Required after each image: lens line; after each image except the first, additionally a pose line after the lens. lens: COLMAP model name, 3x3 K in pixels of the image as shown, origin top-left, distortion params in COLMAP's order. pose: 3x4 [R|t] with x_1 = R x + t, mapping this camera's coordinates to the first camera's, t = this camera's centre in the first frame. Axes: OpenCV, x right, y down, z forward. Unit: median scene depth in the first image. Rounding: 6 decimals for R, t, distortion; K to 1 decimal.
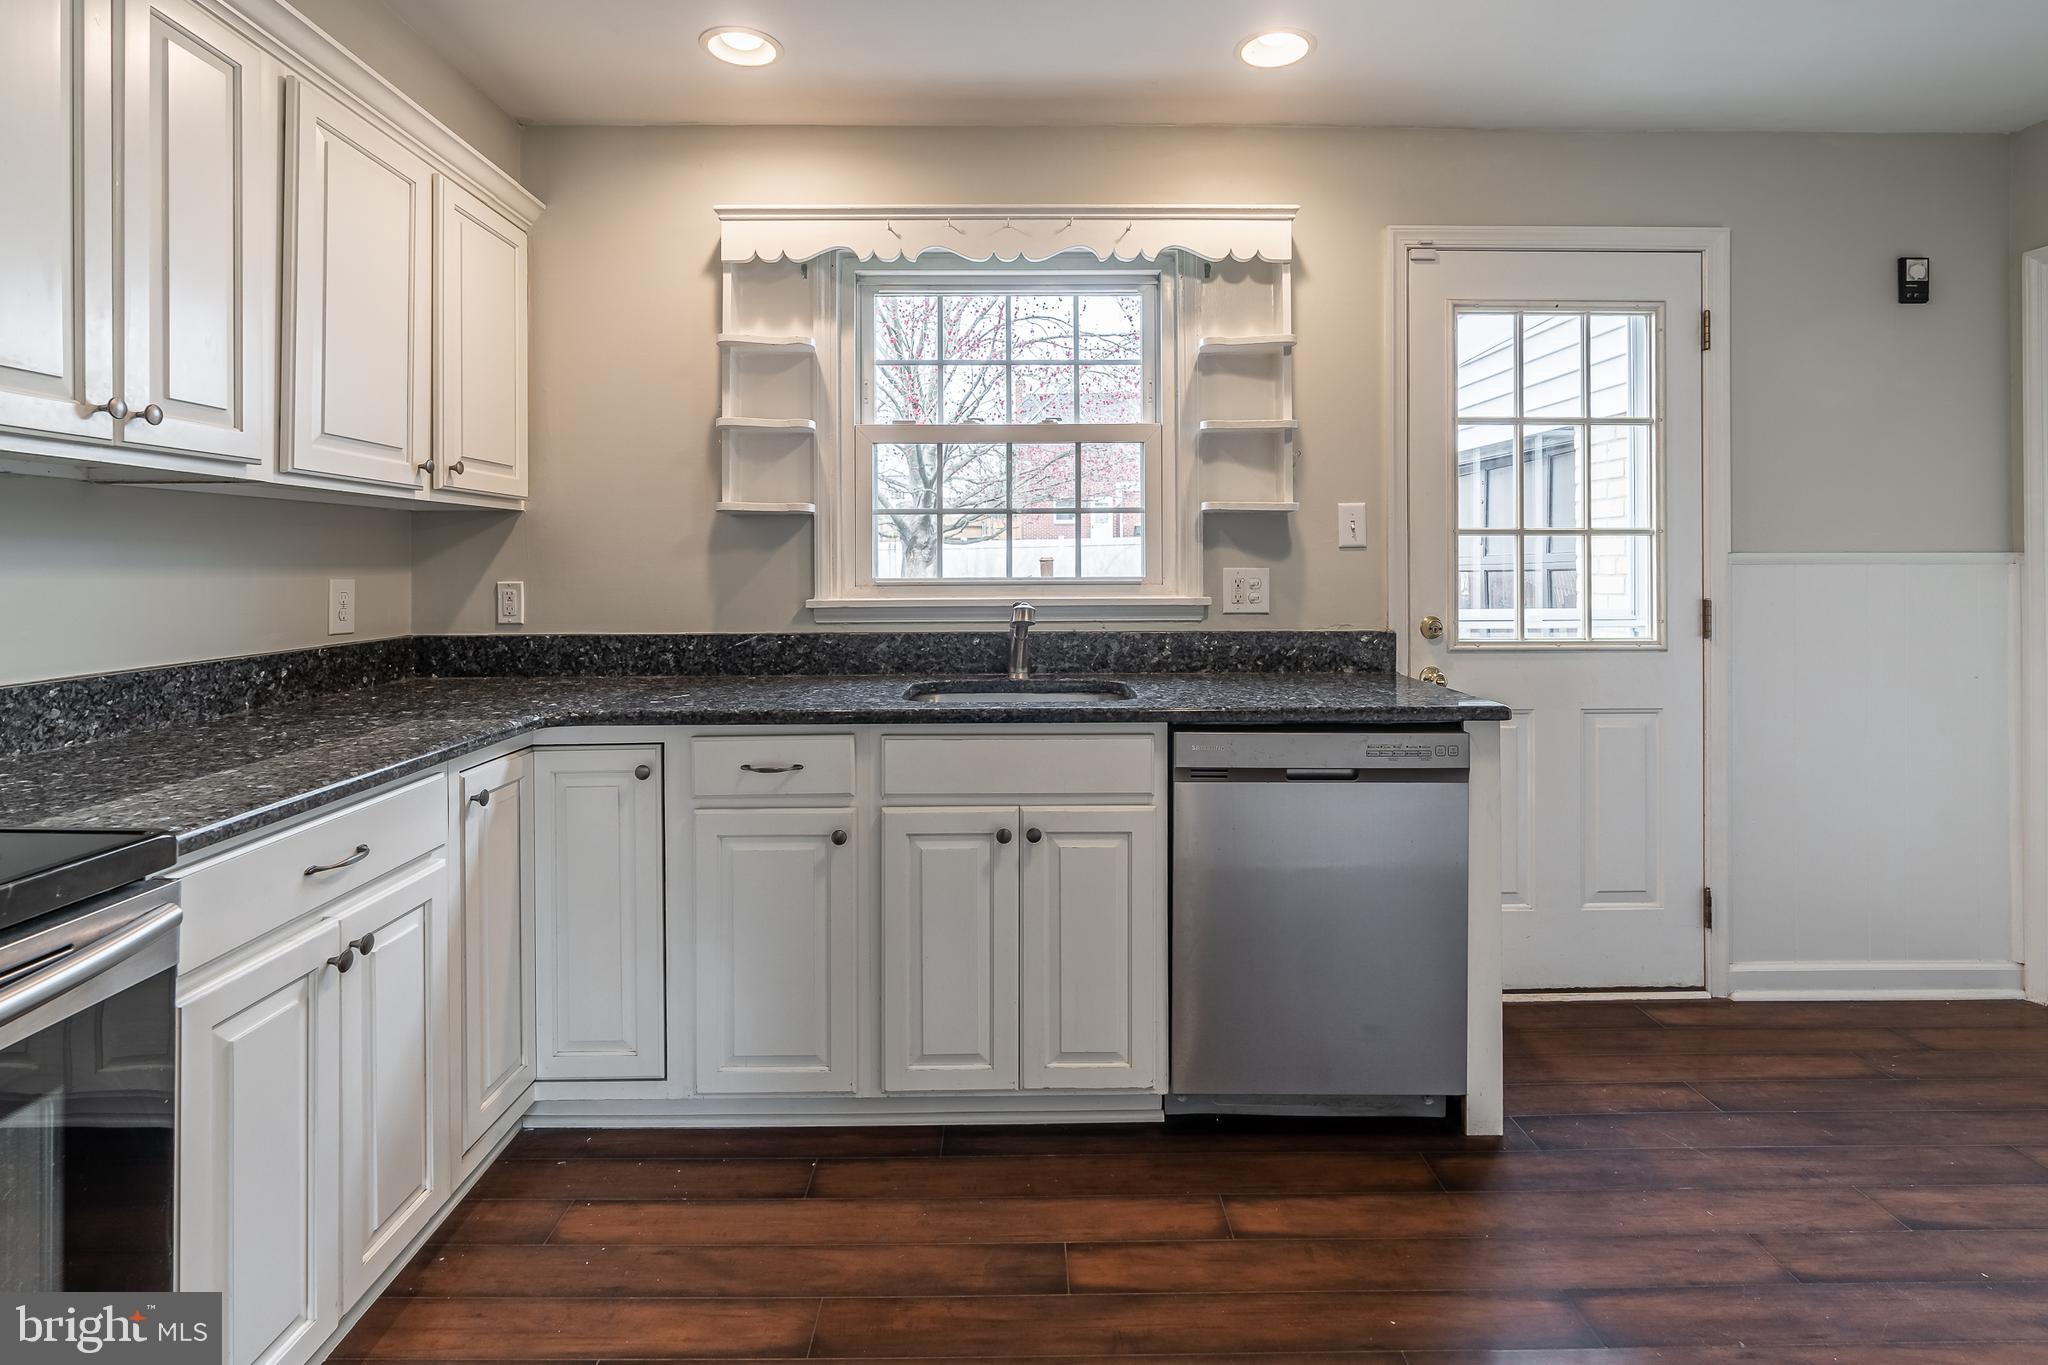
lens RADIAL K [[961.5, 0, 1020.1], [0, 961.5, 560.6], [0, 0, 1]] dist [-0.004193, 0.000135]
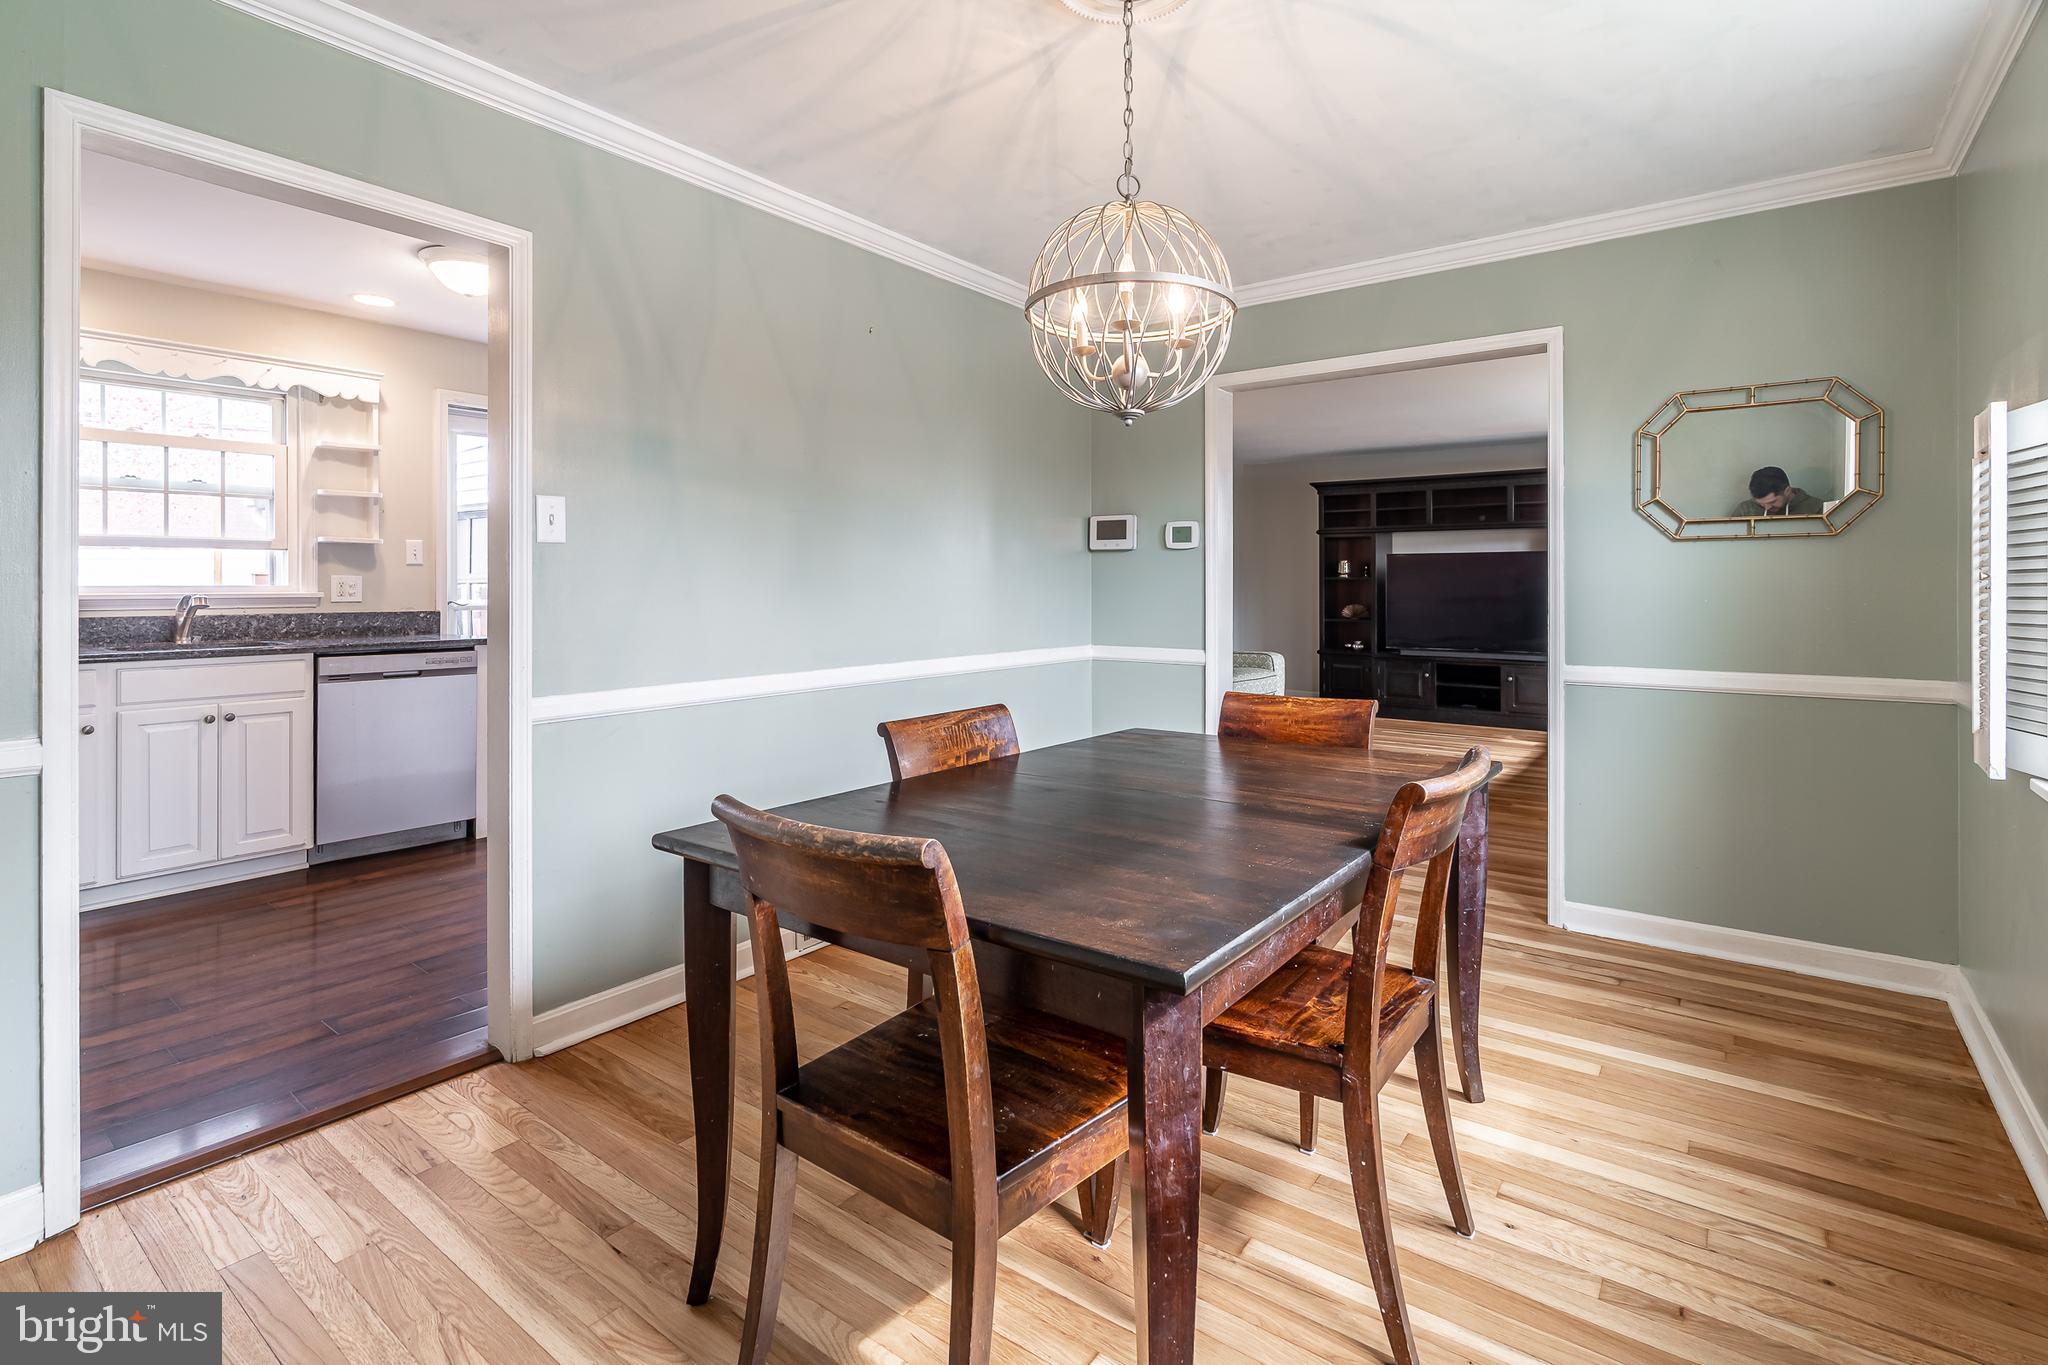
lens RADIAL K [[961.5, 0, 1013.7], [0, 961.5, 583.3], [0, 0, 1]] dist [-0.004193, 0.000135]
pose [[0.610097, 0.003549, 0.792319, -0.406107], [-0.004659, 0.999989, -0.000891, 0.017673], [-0.792313, -0.003147, 0.610107, -1.014642]]
